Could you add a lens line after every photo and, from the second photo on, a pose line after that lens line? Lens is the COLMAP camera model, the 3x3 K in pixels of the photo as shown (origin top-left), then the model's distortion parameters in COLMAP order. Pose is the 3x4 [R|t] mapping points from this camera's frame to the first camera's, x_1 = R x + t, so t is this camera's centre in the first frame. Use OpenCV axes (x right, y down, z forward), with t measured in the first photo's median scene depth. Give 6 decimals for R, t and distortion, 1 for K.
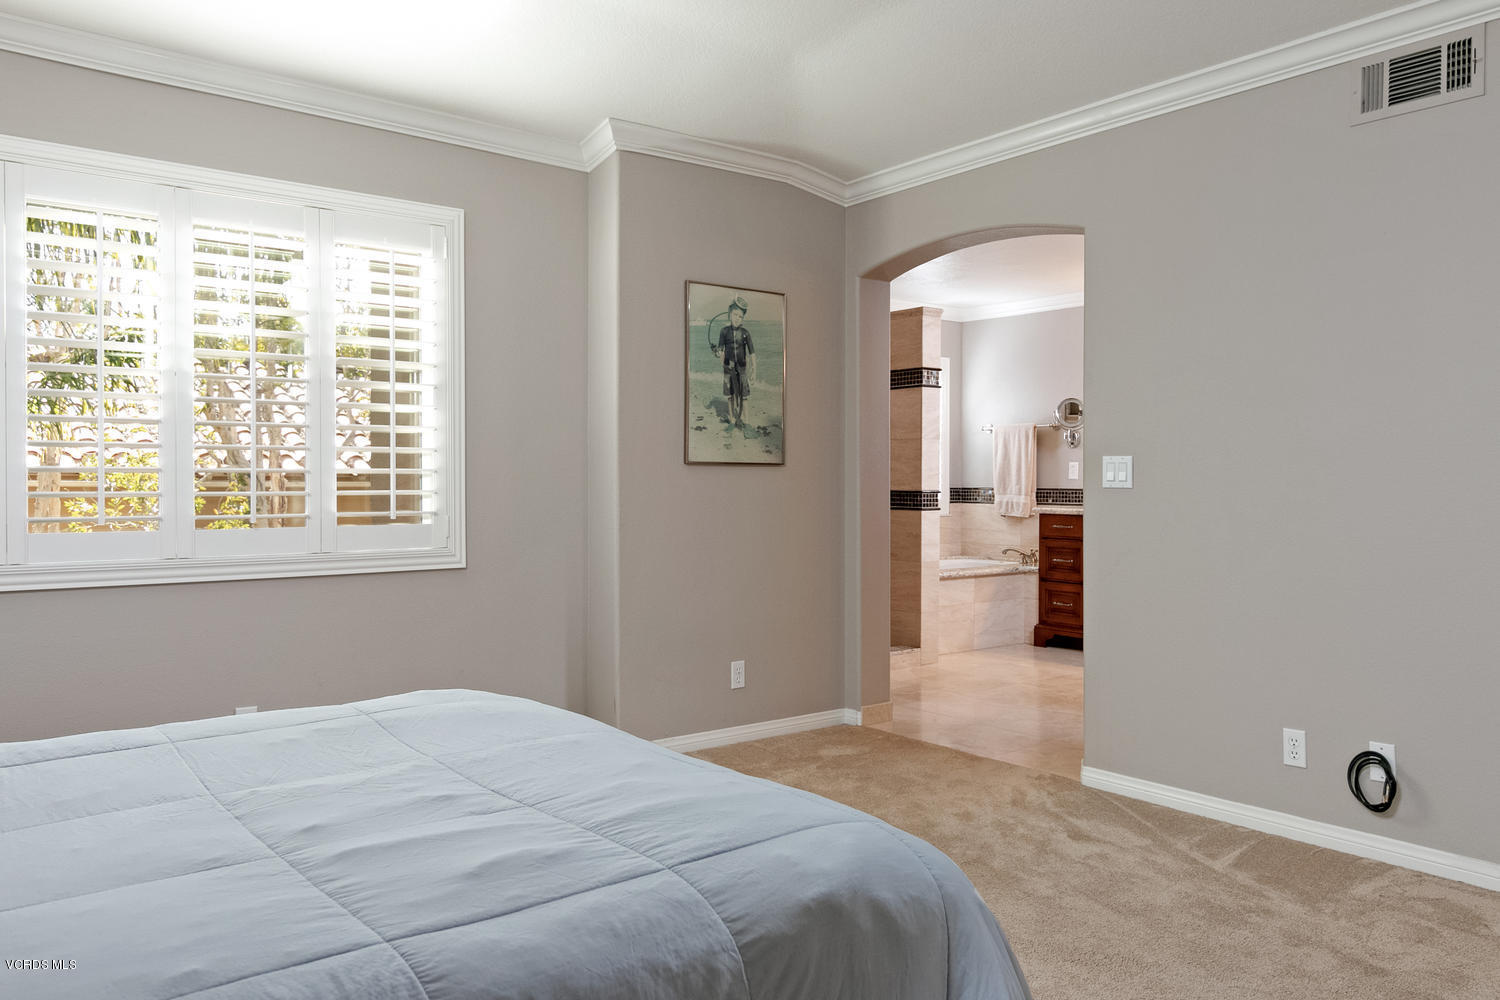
lens RADIAL K [[1079.2, 0, 763.2], [0, 1079.2, 495.5], [0, 0, 1]] dist [-0.010216, 0.014138]
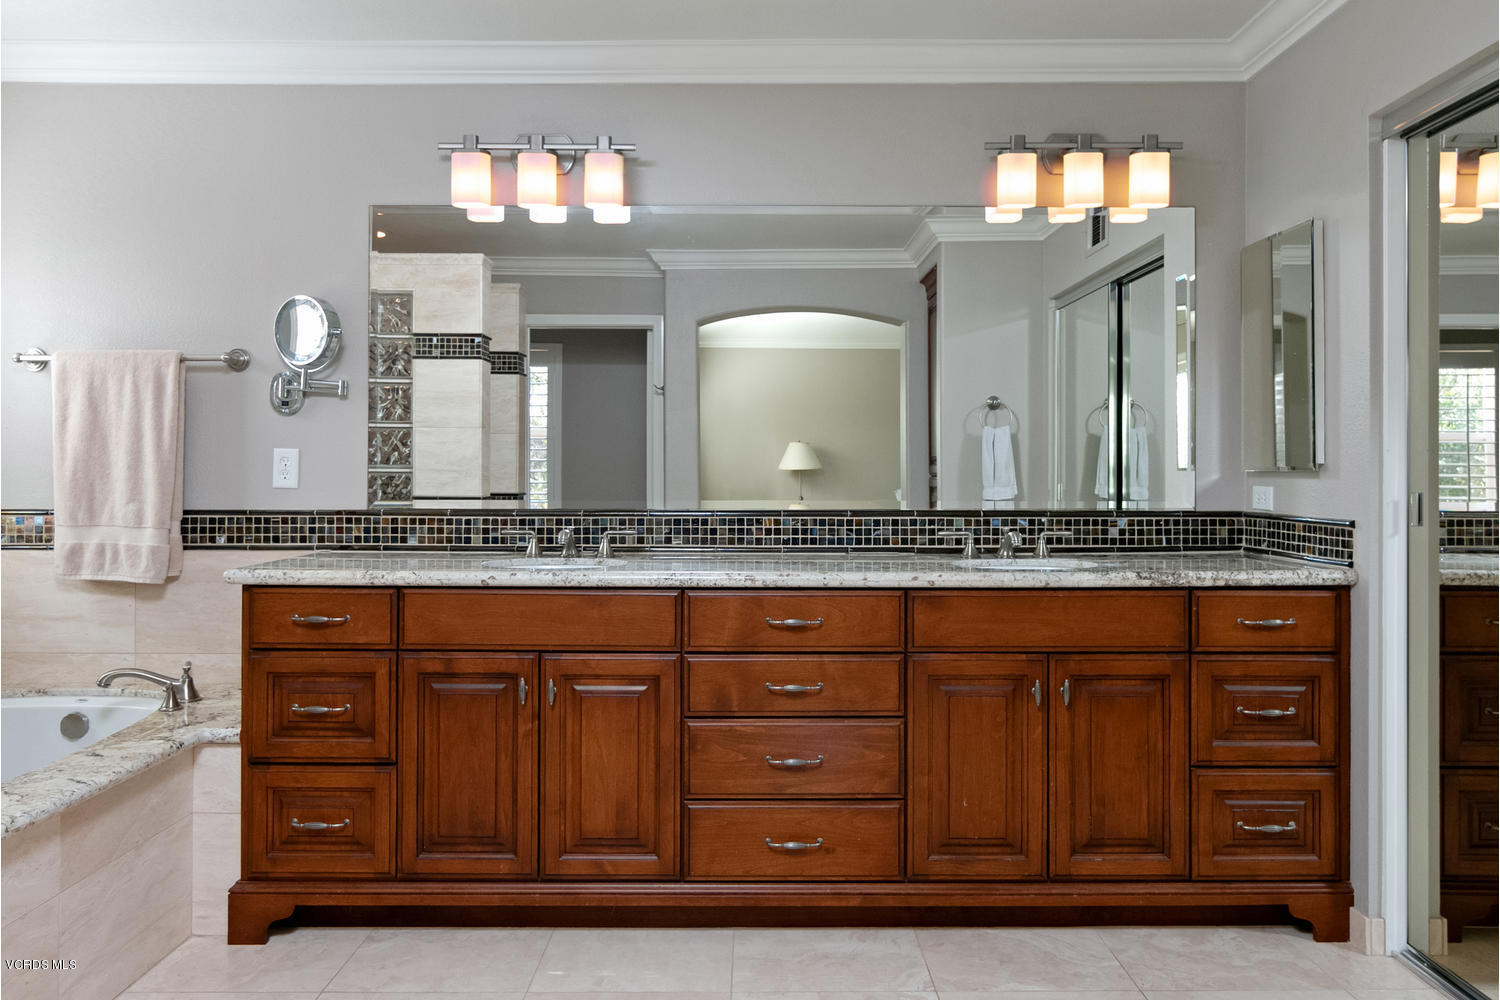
lens RADIAL K [[1079.2, 0, 736.5], [0, 1079.2, 469.3], [0, 0, 1]] dist [-0.010216, 0.014138]
pose [[0.632160, -0.000912, 0.774837, 0.076517], [0.010690, 0.999914, -0.007545, -0.018423], [-0.774764, 0.013052, 0.632116, 0.638903]]
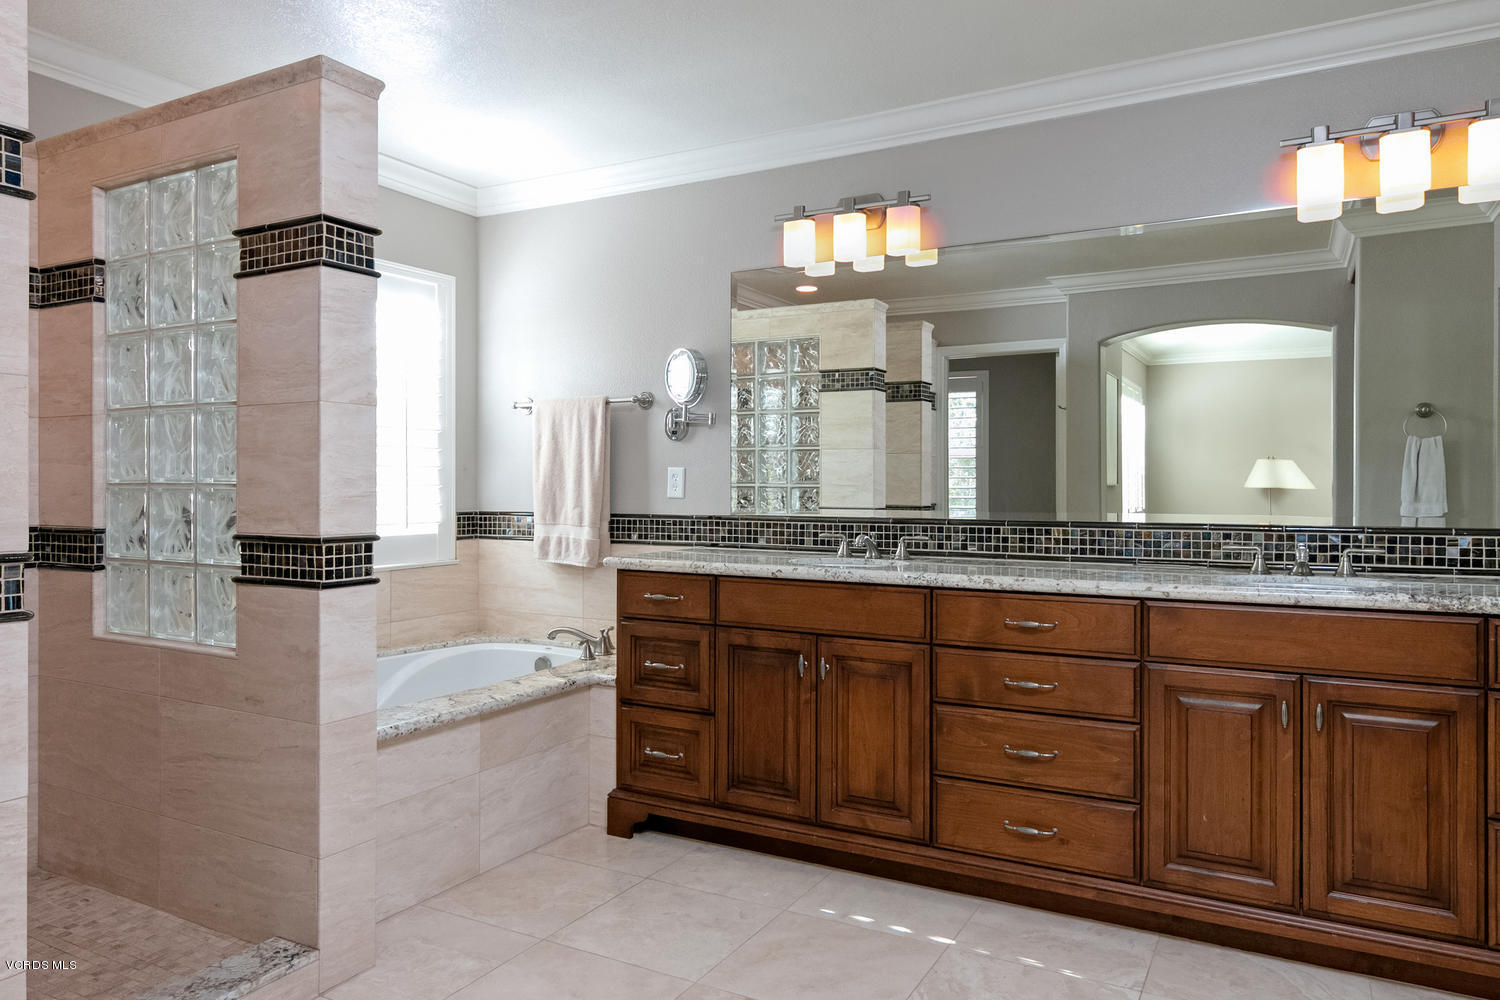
lens RADIAL K [[977.9, 0, 739.4], [0, 977.9, 499.8], [0, 0, 1]] dist [-0.000164, 0.002947]
pose [[0.926820, -0.006331, 0.375452, 0.140299], [0.006055, 0.999980, 0.001916, -0.015721], [-0.375457, 0.000497, 0.926840, 0.565282]]
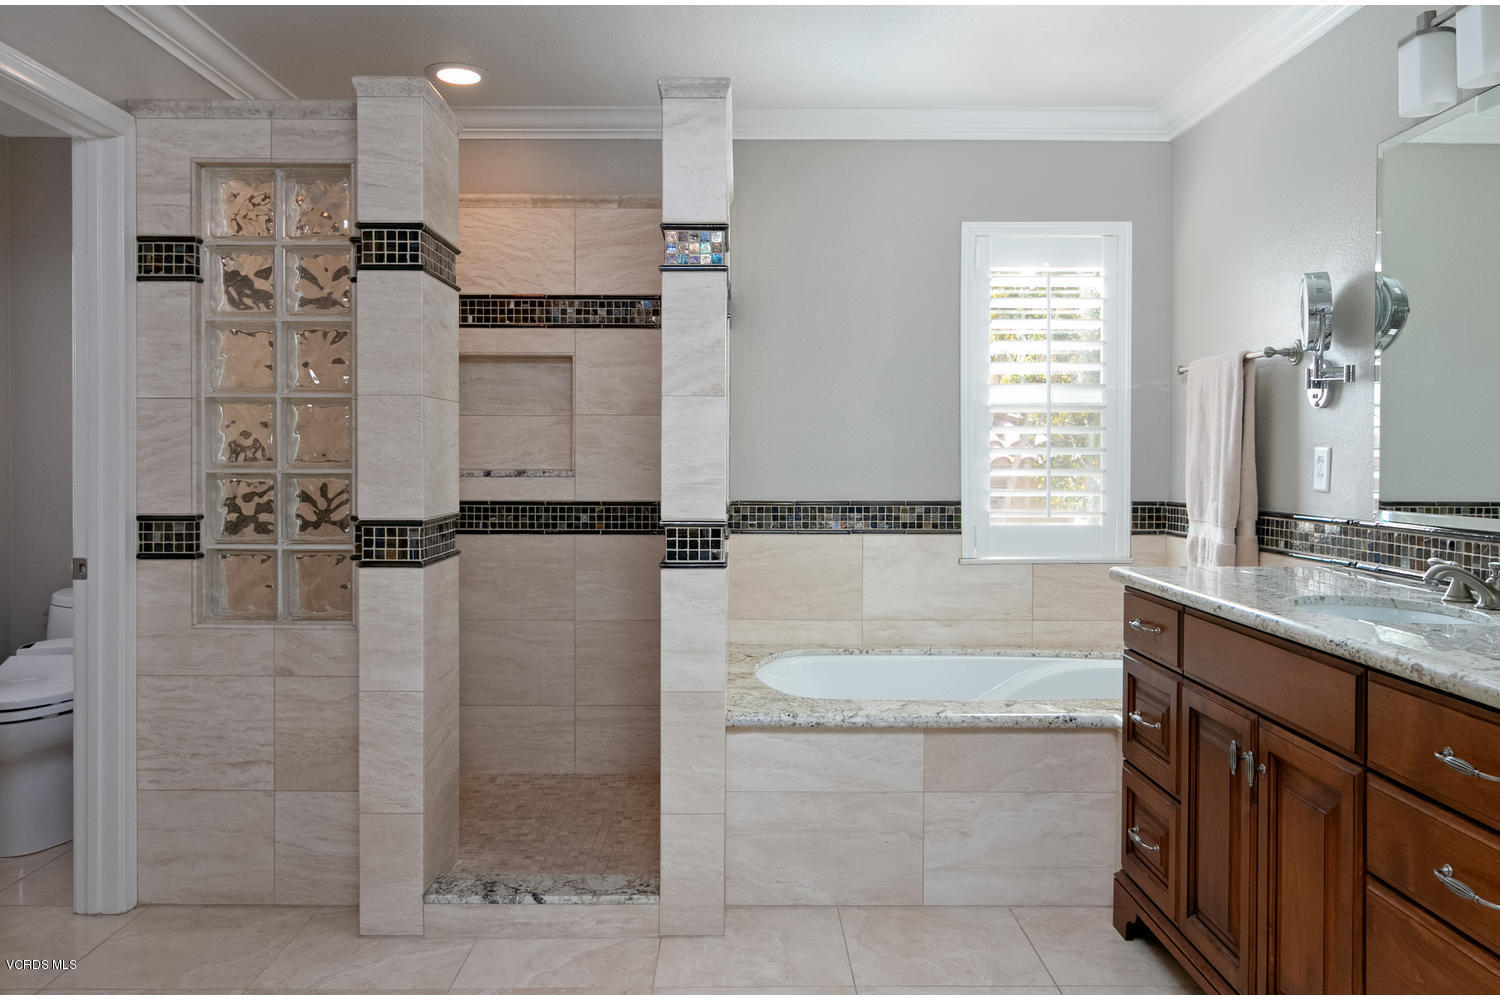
lens RADIAL K [[1079.2, 0, 754.6], [0, 1079.2, 479.8], [0, 0, 1]] dist [-0.010216, 0.014138]
pose [[0.797425, 0.012991, -0.603279, 0.383625], [-0.010773, 0.999915, 0.007292, -0.021185], [0.603322, 0.000685, 0.797497, 0.623638]]
